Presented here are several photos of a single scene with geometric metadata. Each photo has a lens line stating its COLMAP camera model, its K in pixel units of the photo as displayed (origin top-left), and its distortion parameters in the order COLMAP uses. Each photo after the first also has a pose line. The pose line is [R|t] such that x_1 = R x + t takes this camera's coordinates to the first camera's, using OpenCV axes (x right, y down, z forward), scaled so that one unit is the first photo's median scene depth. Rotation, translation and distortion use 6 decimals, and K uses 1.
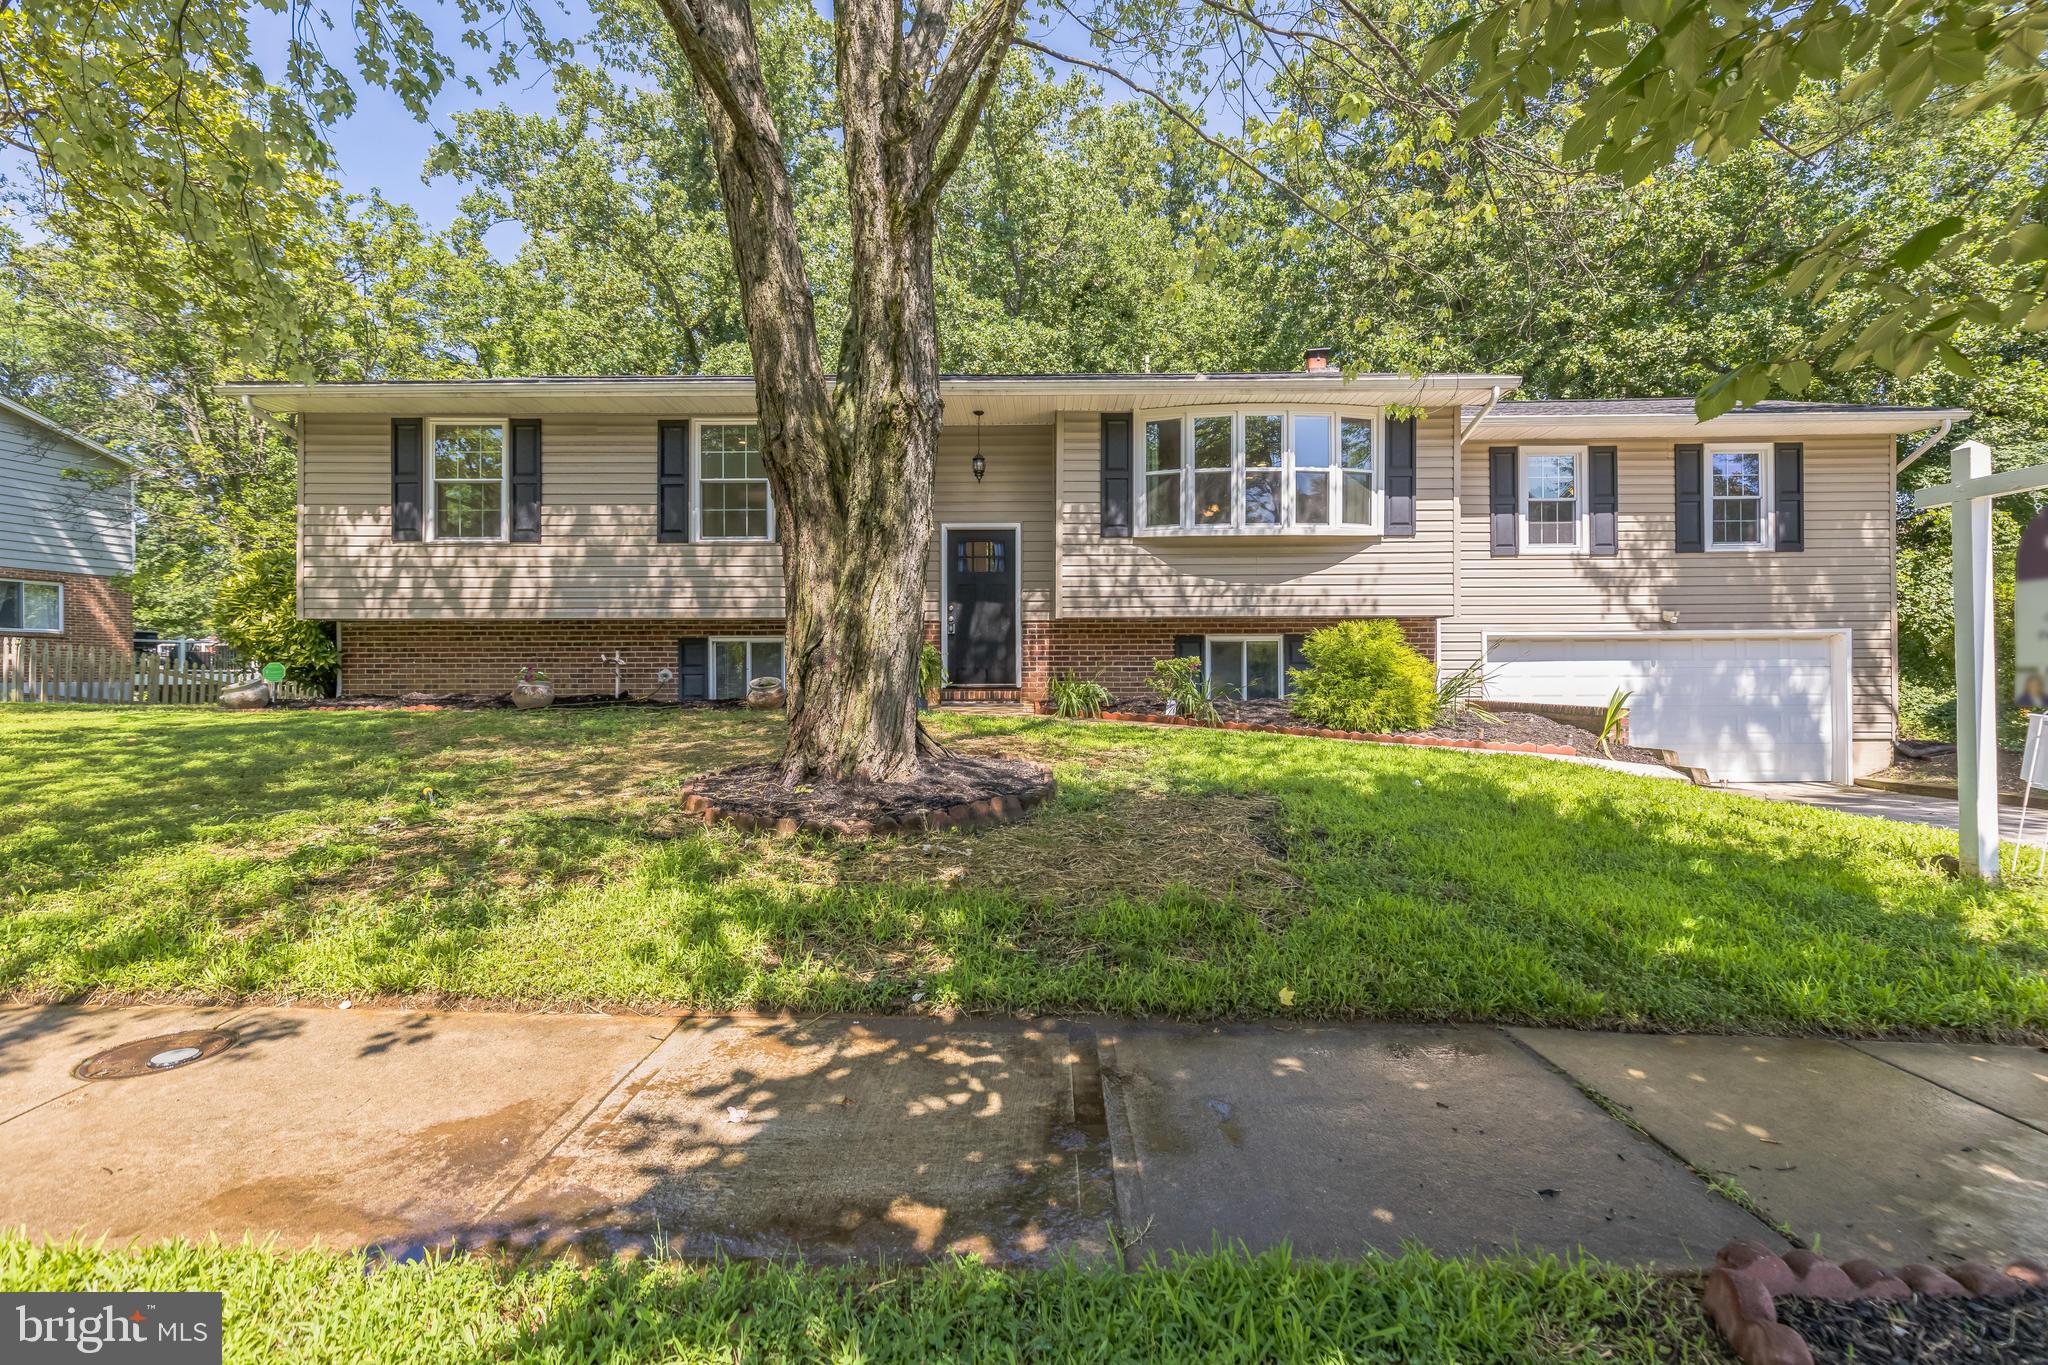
lens RADIAL K [[919.3, 0, 1010.8], [0, 919.3, 685.0], [0, 0, 1]] dist [0.004049, 0.000954]
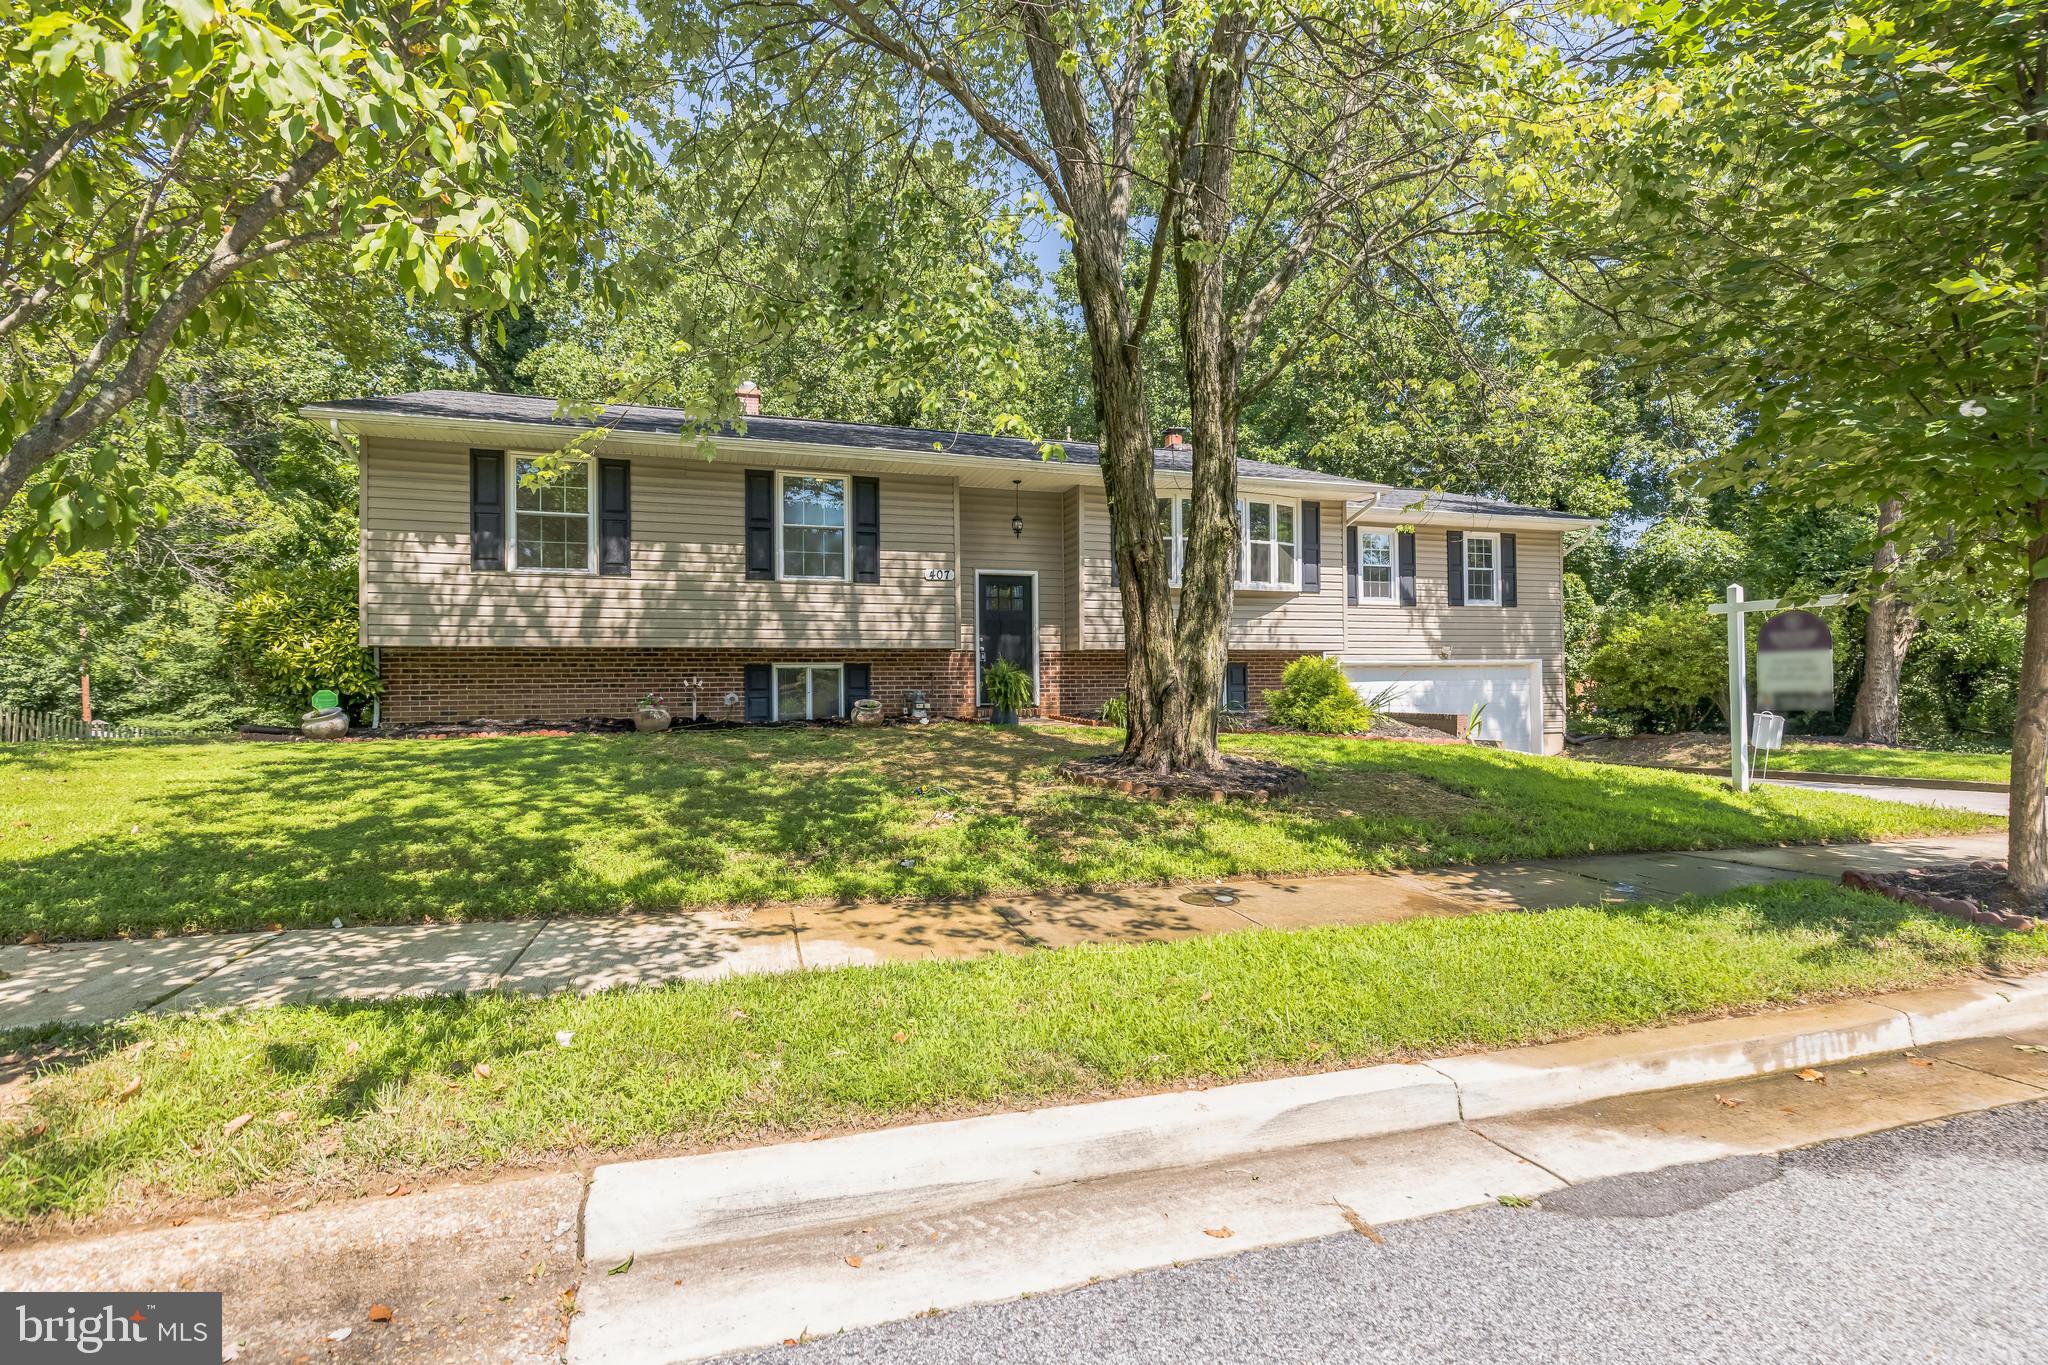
lens RADIAL K [[919.3, 0, 1038.2], [0, 919.3, 680.7], [0, 0, 1]] dist [0.004049, 0.000954]
pose [[0.942601, -0.003812, 0.333899, -0.421655], [0.010731, 0.999764, -0.018879, -0.007410], [-0.333749, 0.021379, 0.942420, -0.160376]]
